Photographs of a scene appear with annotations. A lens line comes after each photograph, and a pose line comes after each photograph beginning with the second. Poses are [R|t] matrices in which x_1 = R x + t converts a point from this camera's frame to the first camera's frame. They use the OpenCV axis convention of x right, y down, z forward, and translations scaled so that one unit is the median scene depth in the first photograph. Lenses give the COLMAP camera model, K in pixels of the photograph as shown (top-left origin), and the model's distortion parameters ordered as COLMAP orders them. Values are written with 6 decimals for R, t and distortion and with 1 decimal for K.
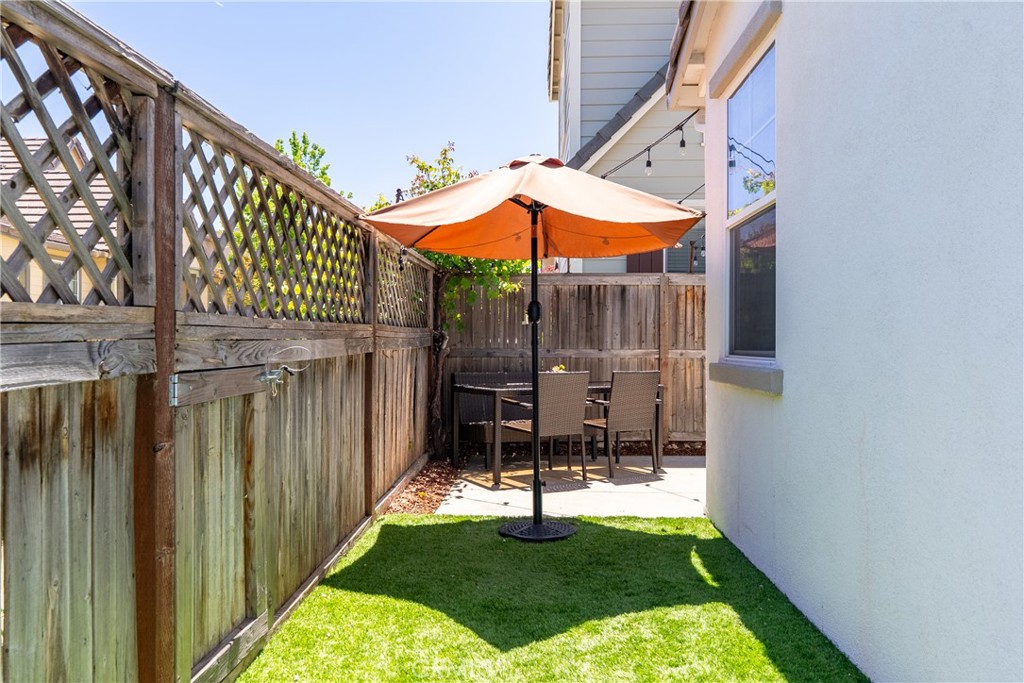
lens RADIAL K [[703.6, 0, 516.1], [0, 703.6, 339.7], [0, 0, 1]] dist [-0.006348, -0.000173]
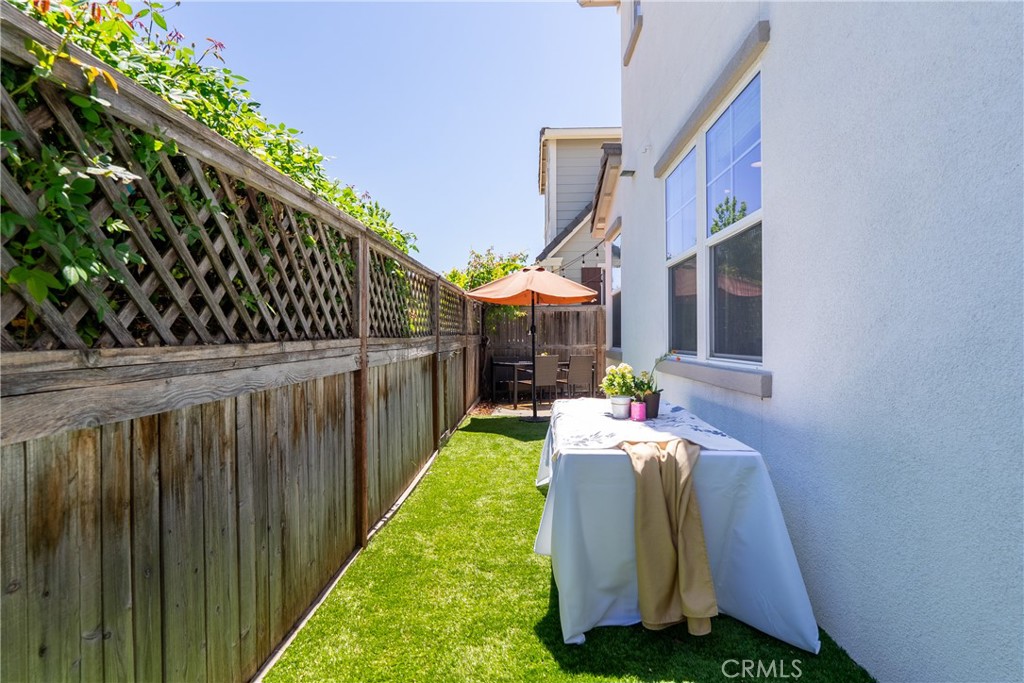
lens RADIAL K [[549.0, 0, 511.0], [0, 549.0, 340.0], [0, 0, 1]] dist [-0.021888, -0.001738]
pose [[0.999950, -0.006122, -0.007915, -0.020629], [0.006169, 0.999964, 0.005841, -0.008762], [0.007879, -0.005890, 0.999952, -0.513091]]
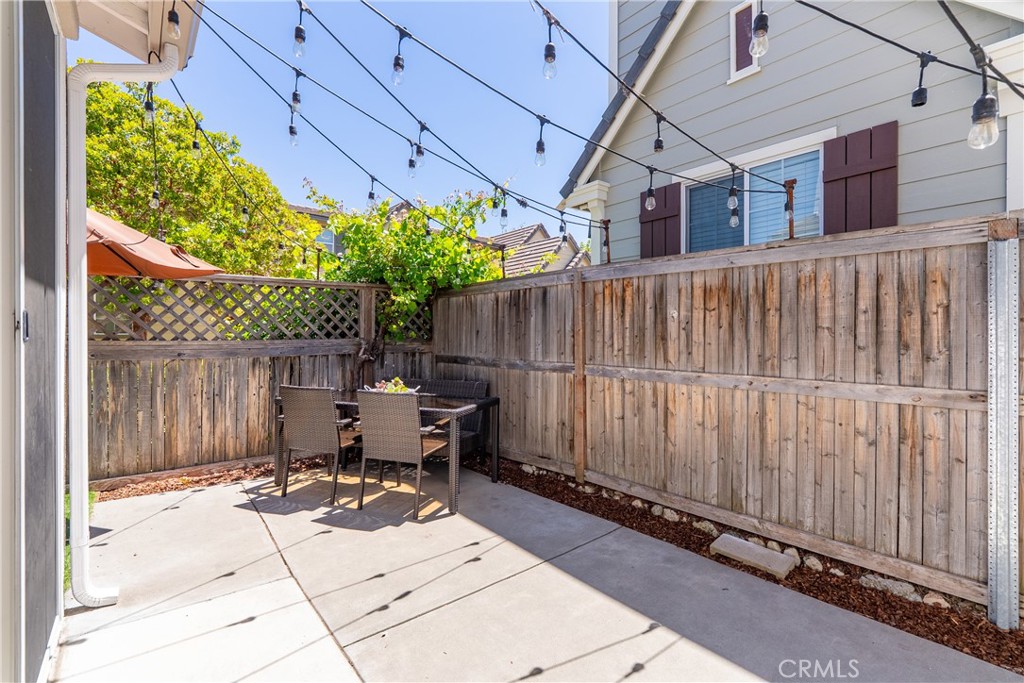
lens RADIAL K [[460.4, 0, 514.9], [0, 460.4, 339.2], [0, 0, 1]] dist [-0.010017, 0.001752]
pose [[0.661196, 0.004537, -0.750200, 0.549346], [-0.000882, 0.999986, 0.005270, -0.016727], [0.750213, -0.002823, 0.661190, 0.602340]]
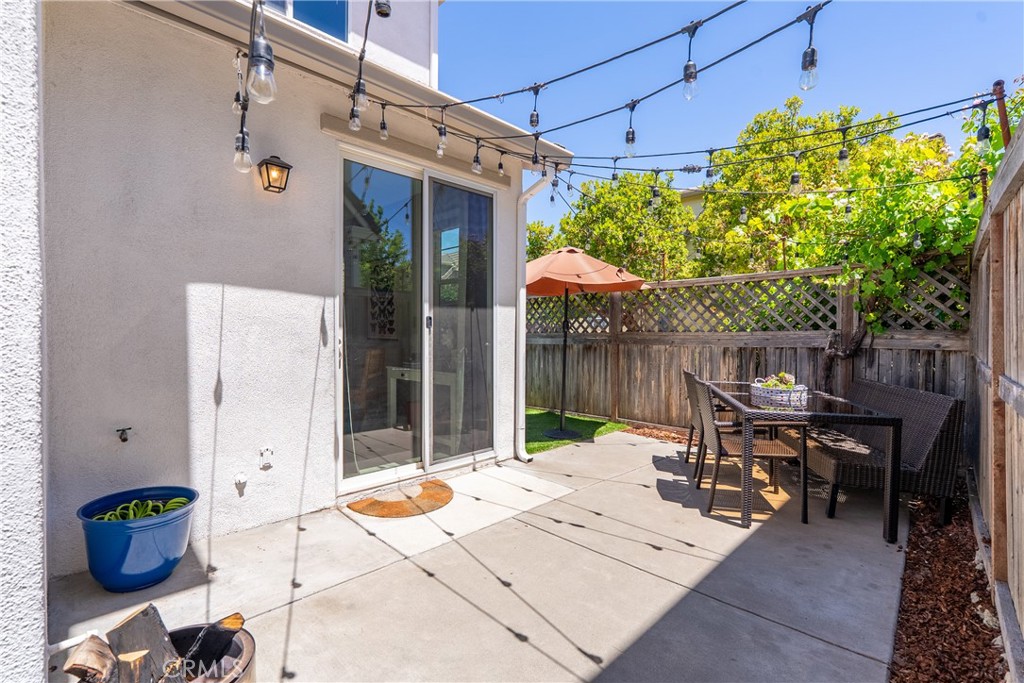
lens RADIAL K [[460.4, 0, 506.5], [0, 460.4, 339.2], [0, 0, 1]] dist [-0.010017, 0.001752]
pose [[-0.688047, 0.007068, -0.725632, 0.598647], [-0.002800, 0.999919, 0.012394, -0.009015], [0.725661, 0.010559, -0.687971, 0.973940]]
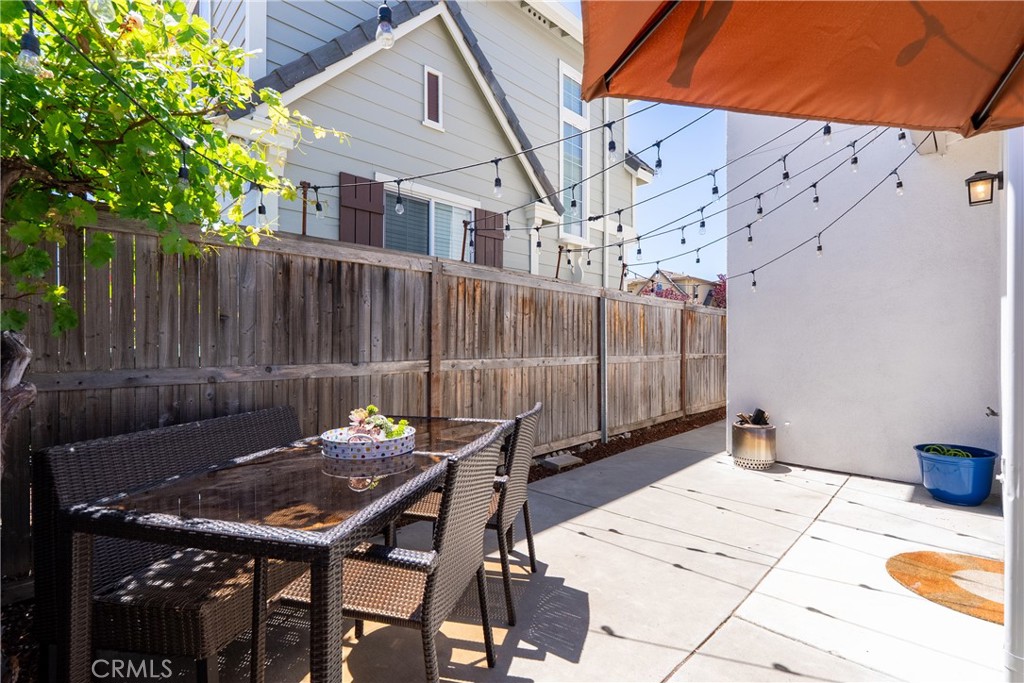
lens RADIAL K [[460.4, 0, 513.3], [0, 460.4, 338.2], [0, 0, 1]] dist [-0.010017, 0.001752]
pose [[0.684955, 0.003242, 0.728578, -0.086641], [-0.002003, 0.999995, -0.002566, -0.008209], [-0.728582, 0.000298, 0.684958, 0.607068]]
